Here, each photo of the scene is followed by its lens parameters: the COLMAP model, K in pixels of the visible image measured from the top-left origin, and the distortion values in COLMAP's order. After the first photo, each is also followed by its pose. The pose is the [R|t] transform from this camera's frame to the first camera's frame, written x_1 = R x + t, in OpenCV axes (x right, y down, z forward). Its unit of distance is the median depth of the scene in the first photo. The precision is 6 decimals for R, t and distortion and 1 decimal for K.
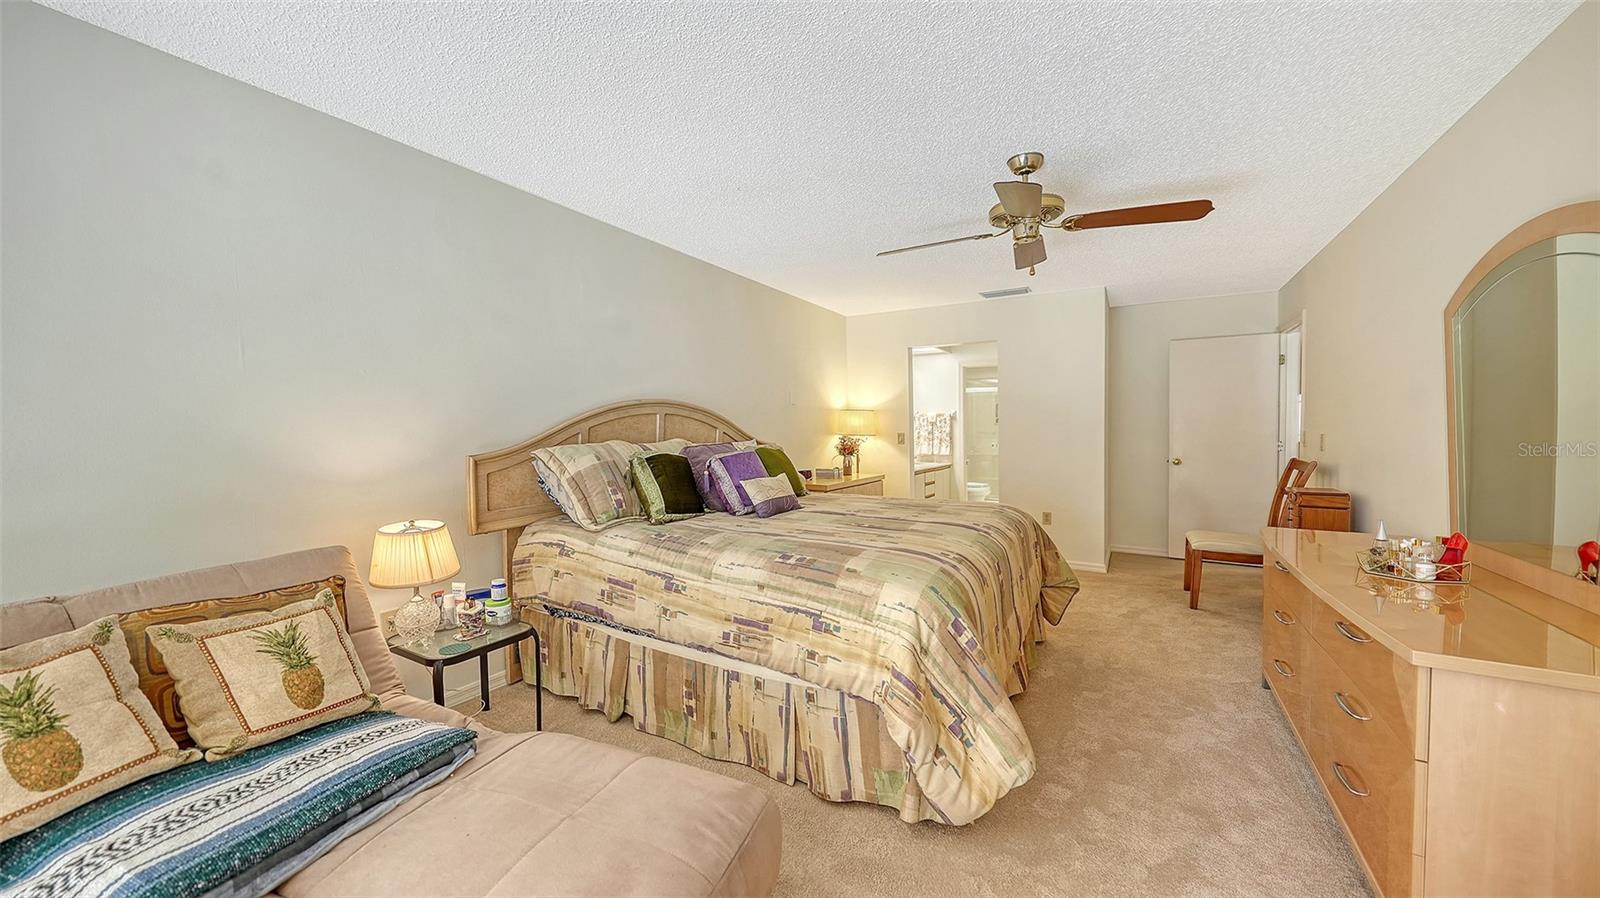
lens RADIAL K [[560.6, 0, 798.4], [0, 560.6, 441.6], [0, 0, 1]] dist [-0.001550, -0.000069]
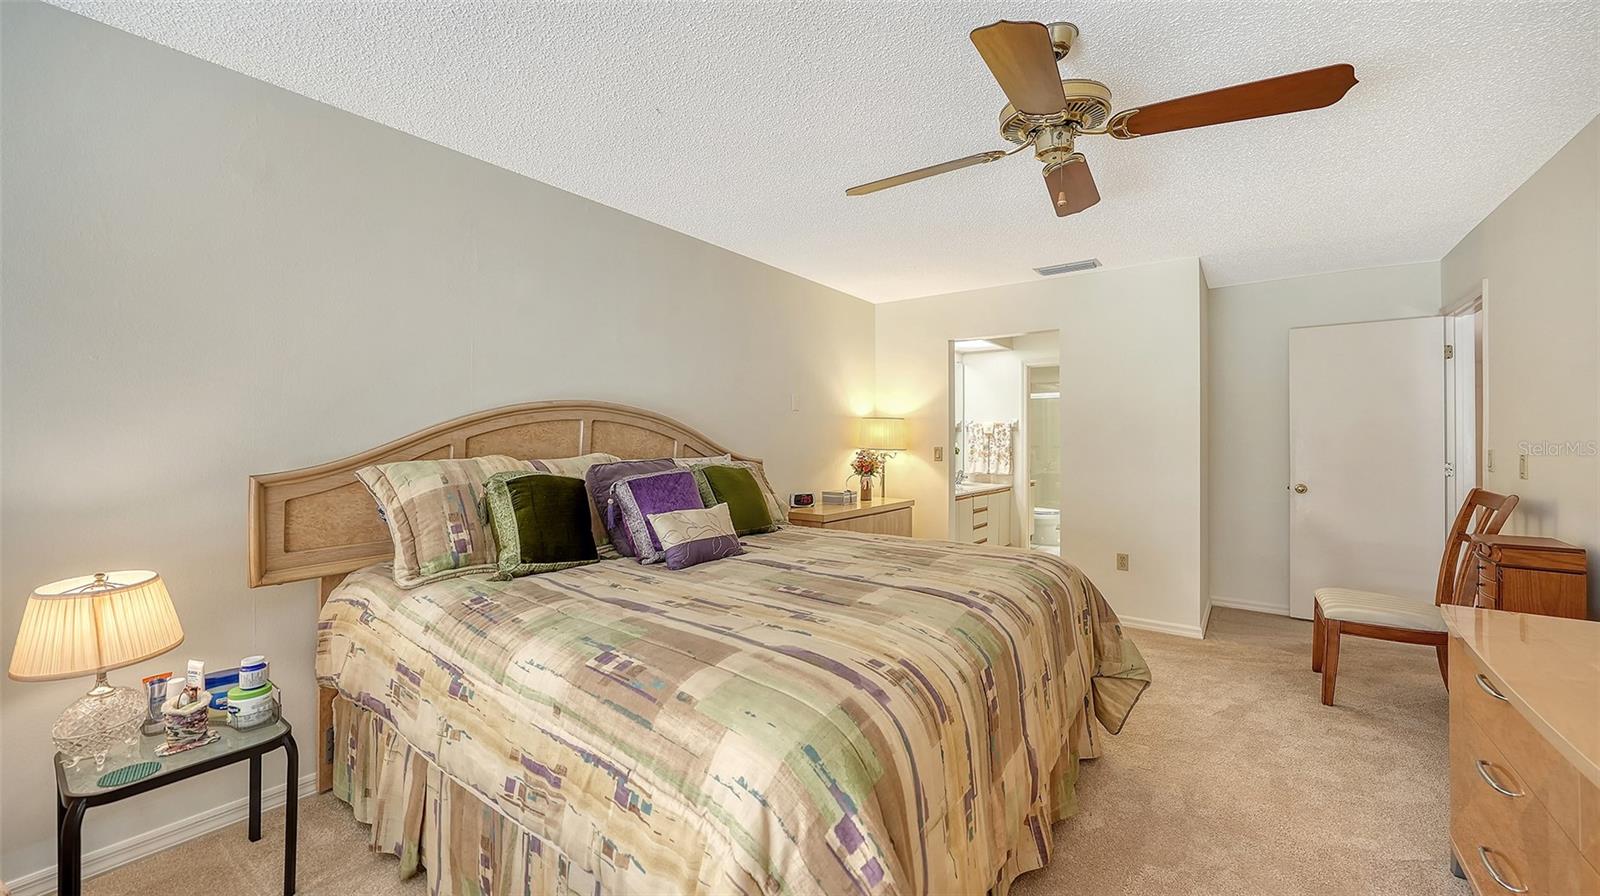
lens RADIAL K [[650.0, 0, 788.0], [0, 650.0, 437.6], [0, 0, 1]] dist [-0.029388, 0.010467]
pose [[0.996660, 0.007099, -0.081357, 0.147436], [-0.009330, 0.999590, -0.027076, -0.007057], [0.081131, 0.027745, 0.996317, 0.215888]]
